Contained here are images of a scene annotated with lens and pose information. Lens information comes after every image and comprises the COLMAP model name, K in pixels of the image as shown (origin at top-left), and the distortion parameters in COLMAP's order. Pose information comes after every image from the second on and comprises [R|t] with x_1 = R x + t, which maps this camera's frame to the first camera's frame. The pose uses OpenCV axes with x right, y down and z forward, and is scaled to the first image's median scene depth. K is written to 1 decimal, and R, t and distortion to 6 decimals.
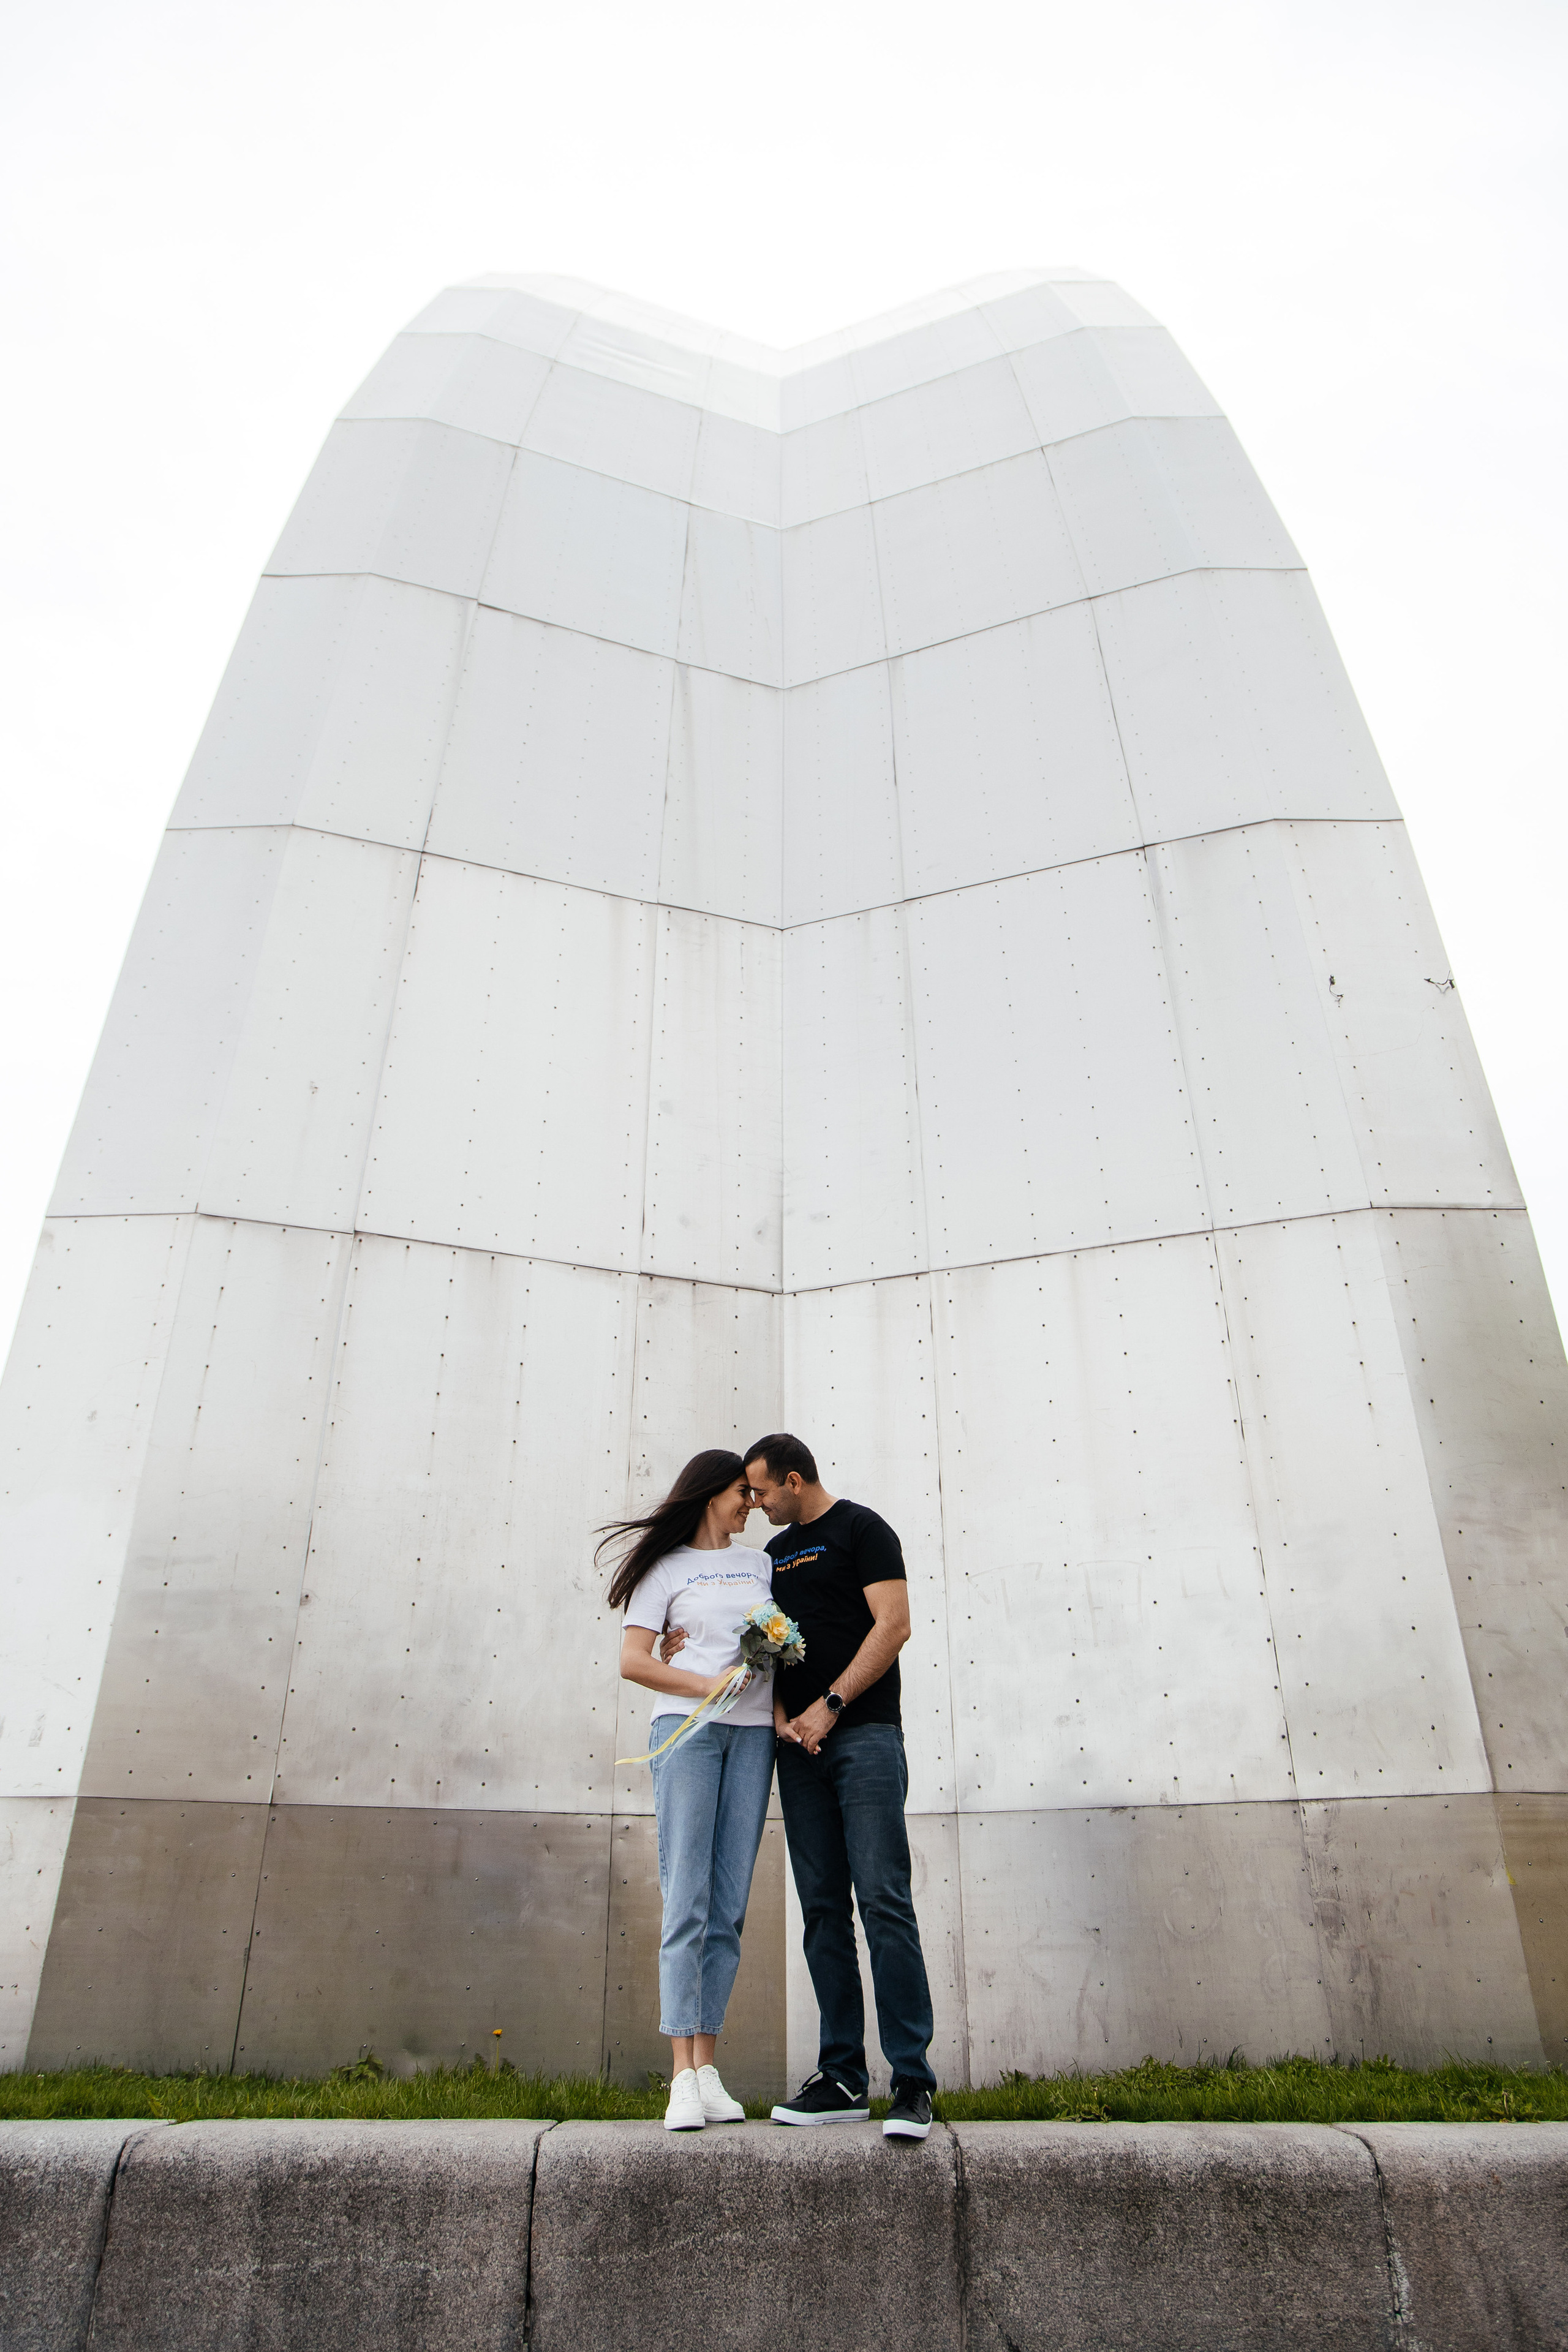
lens RADIAL K [[1563.5, 0, 802.4], [0, 1563.5, 1175.1], [0, 0, 1]] dist [0.010161, 0.001873]
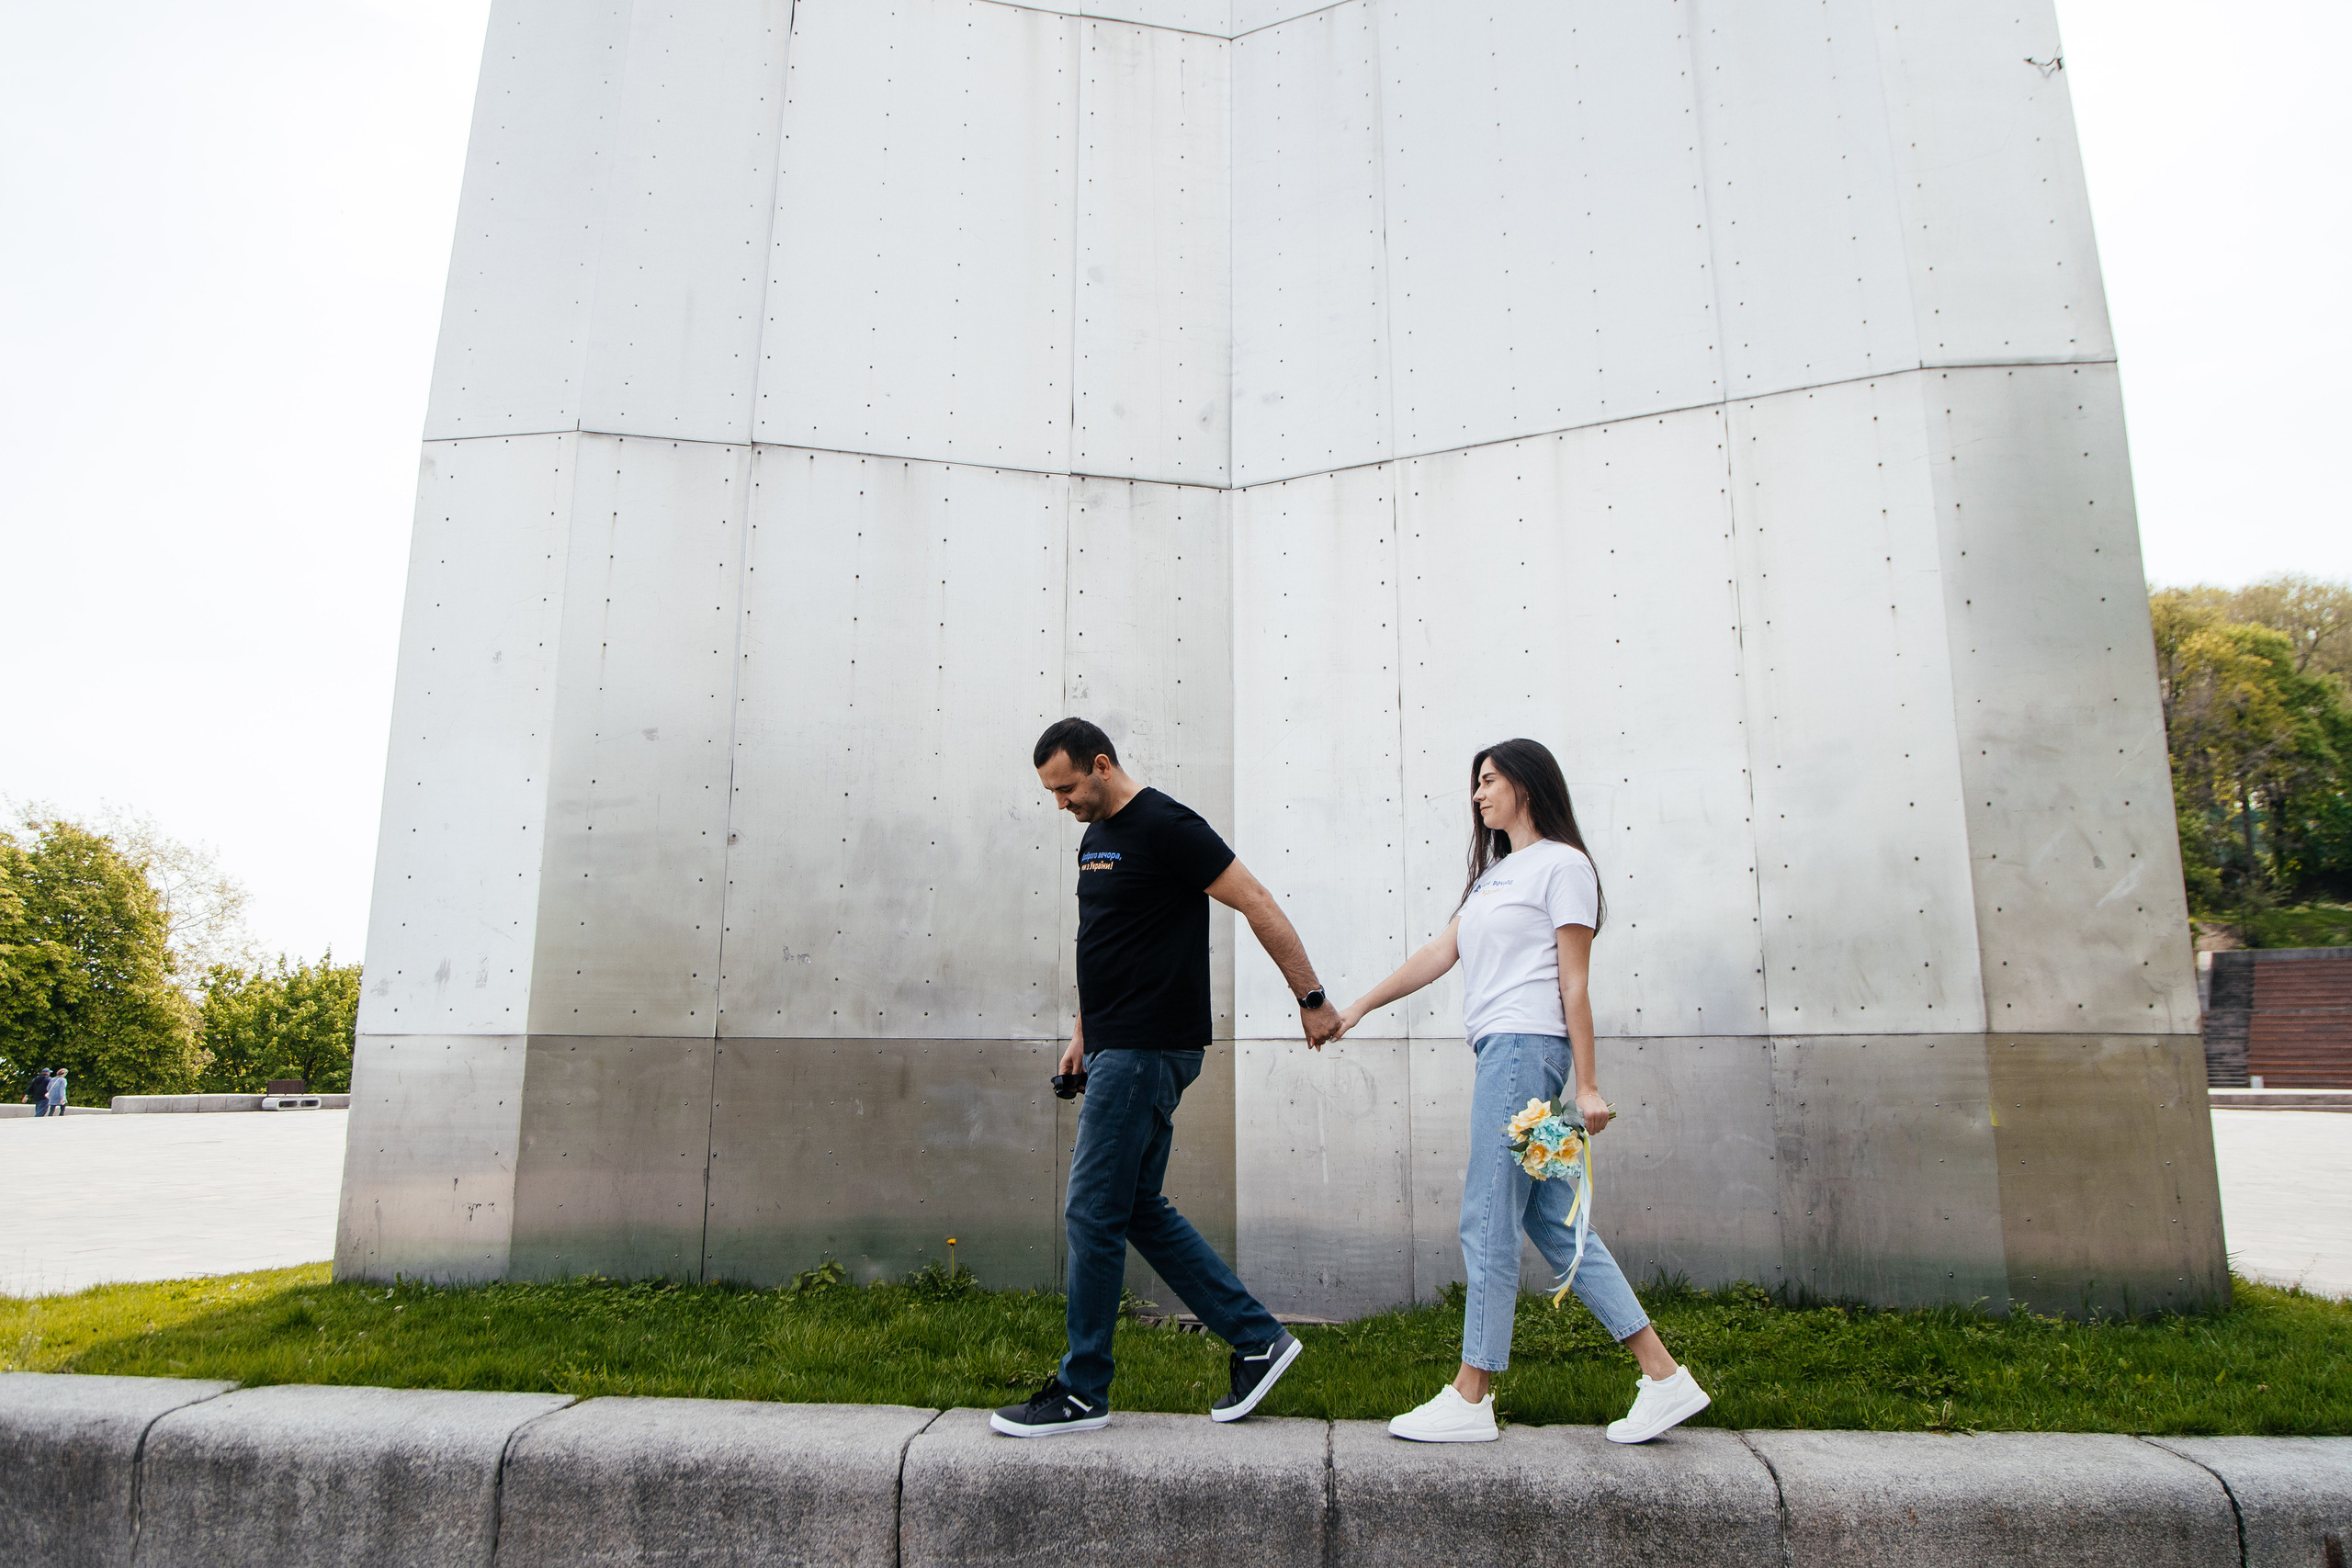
lens RADIAL K [[1563.4, 0, 1176.0], [0, 1563.4, 784.0], [0, 0, 1]] dist [0.010161, 0.001873]
pose [[0.994146, -0.013705, -0.107170, 0.066760], [0.045190, 0.953735, 0.297234, -0.041867], [0.098138, -0.300337, 0.948771, 0.121160]]
